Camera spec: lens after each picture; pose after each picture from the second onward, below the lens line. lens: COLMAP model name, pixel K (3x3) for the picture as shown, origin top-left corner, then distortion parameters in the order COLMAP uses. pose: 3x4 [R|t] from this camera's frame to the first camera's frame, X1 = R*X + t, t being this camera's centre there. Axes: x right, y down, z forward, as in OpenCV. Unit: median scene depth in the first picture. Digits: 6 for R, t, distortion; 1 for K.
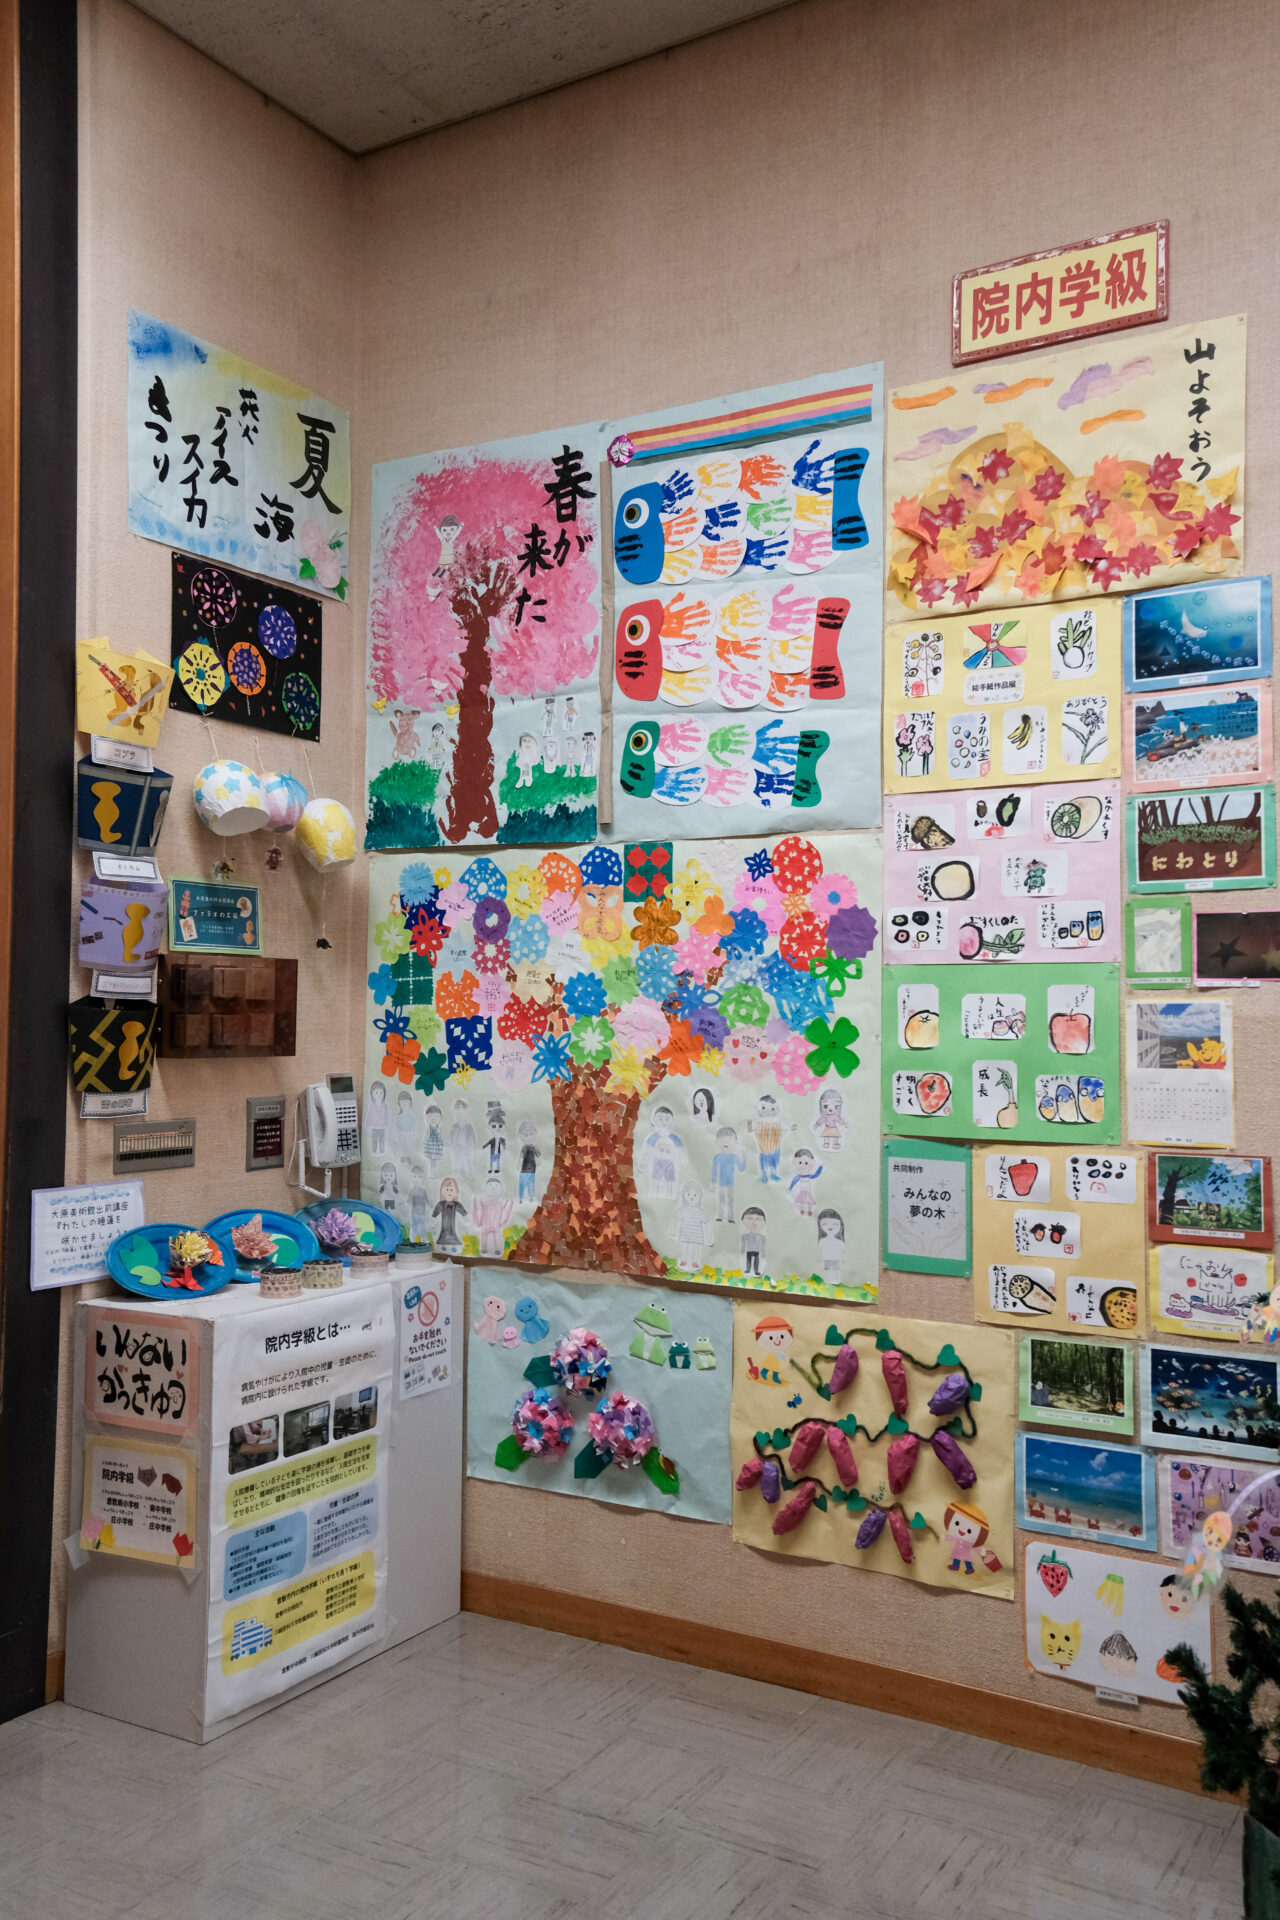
lens RADIAL K [[1695.7, 0, 640.0], [0, 1695.7, 960.0], [0, 0, 1]] dist [0.131081, 0.001863]
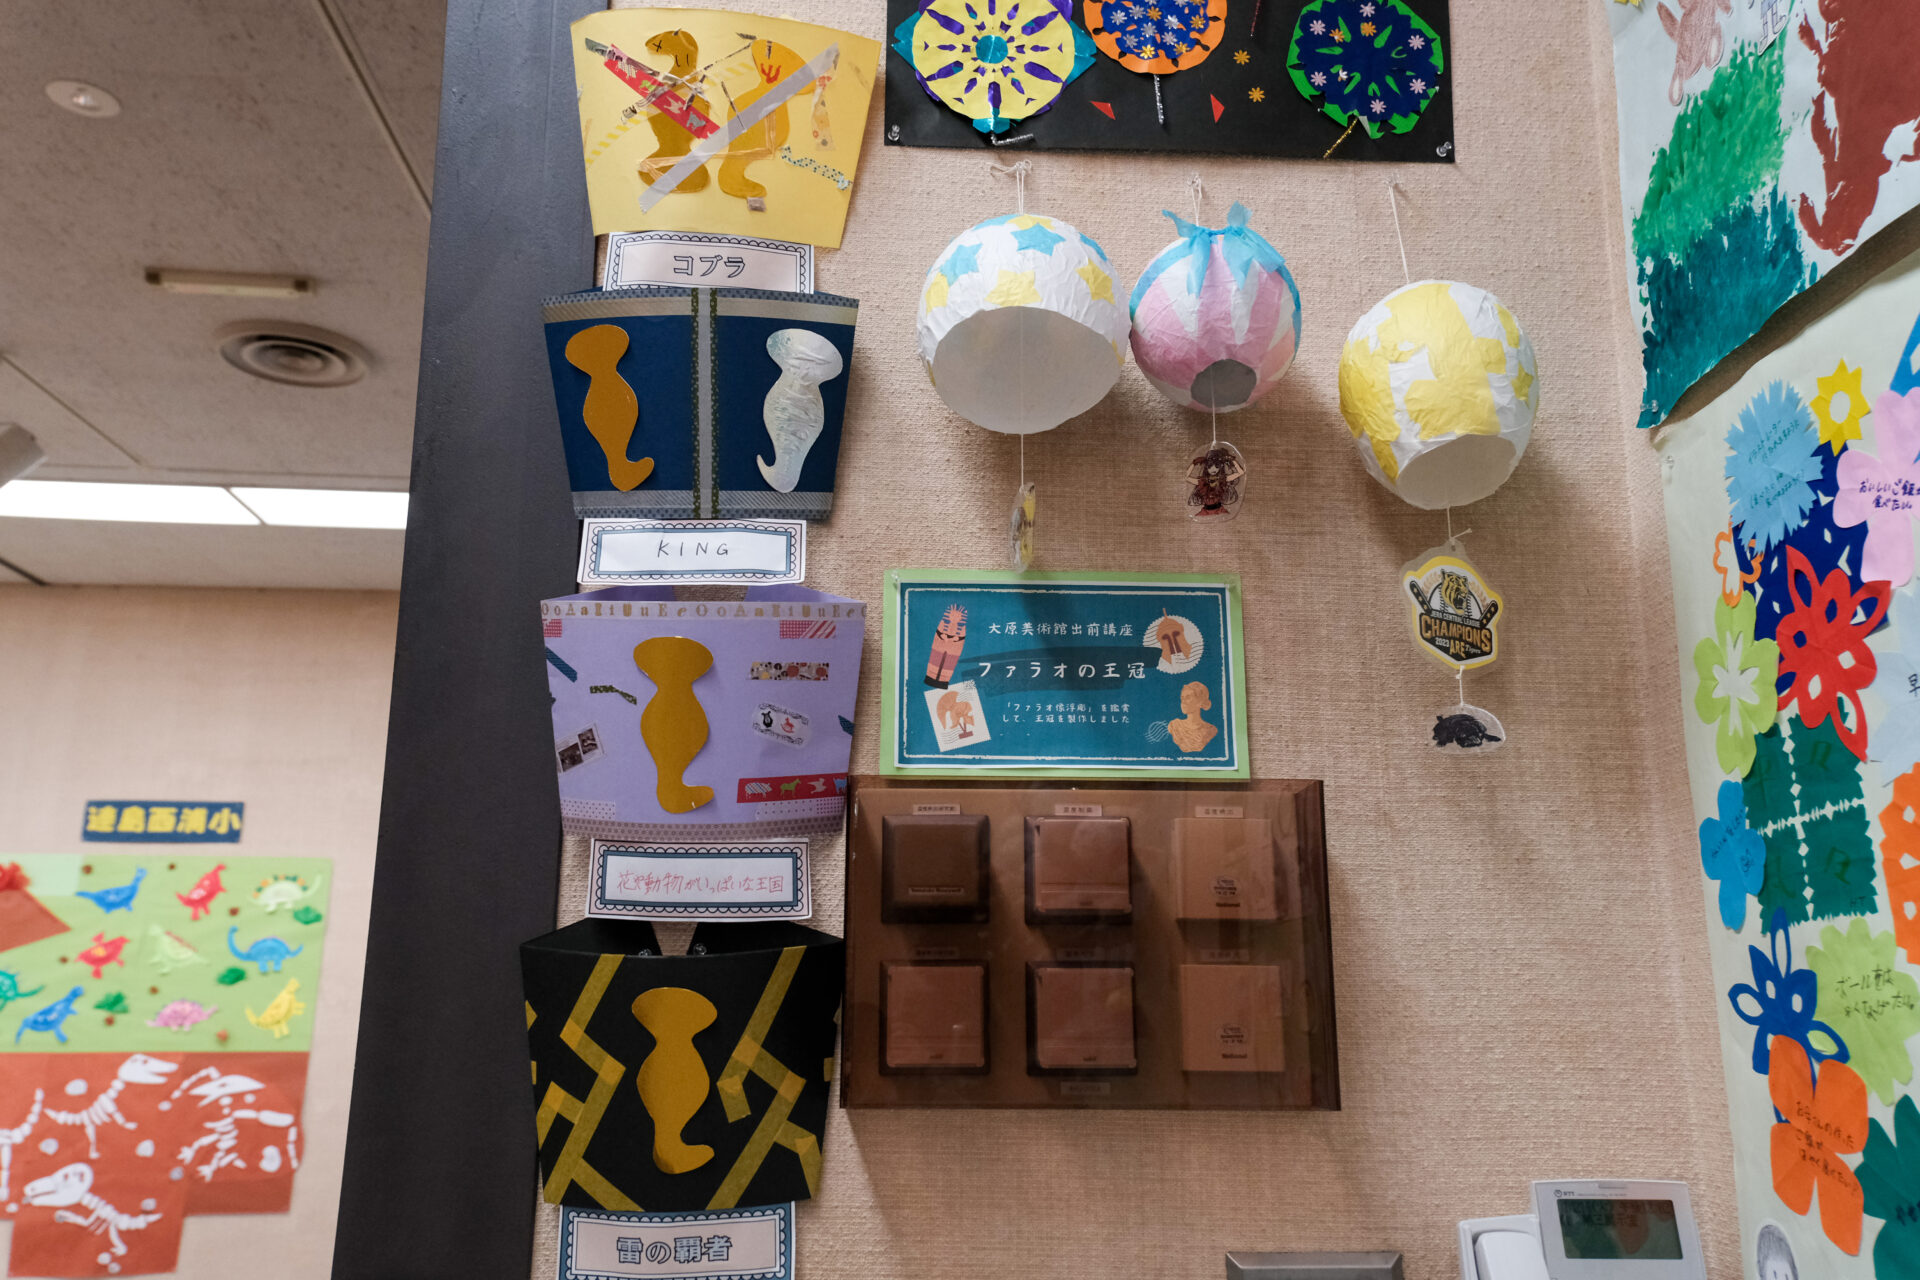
lens RADIAL K [[1641.5, 0, 960.0], [0, 1641.5, 640.0], [0, 0, 1]] dist [0.084502, 0.005159]
pose [[0.563064, -0.204148, -0.800801, 0.004523], [0.030925, 0.973534, -0.226438, 0.041109], [0.825835, 0.102734, 0.554475, 0.800136]]
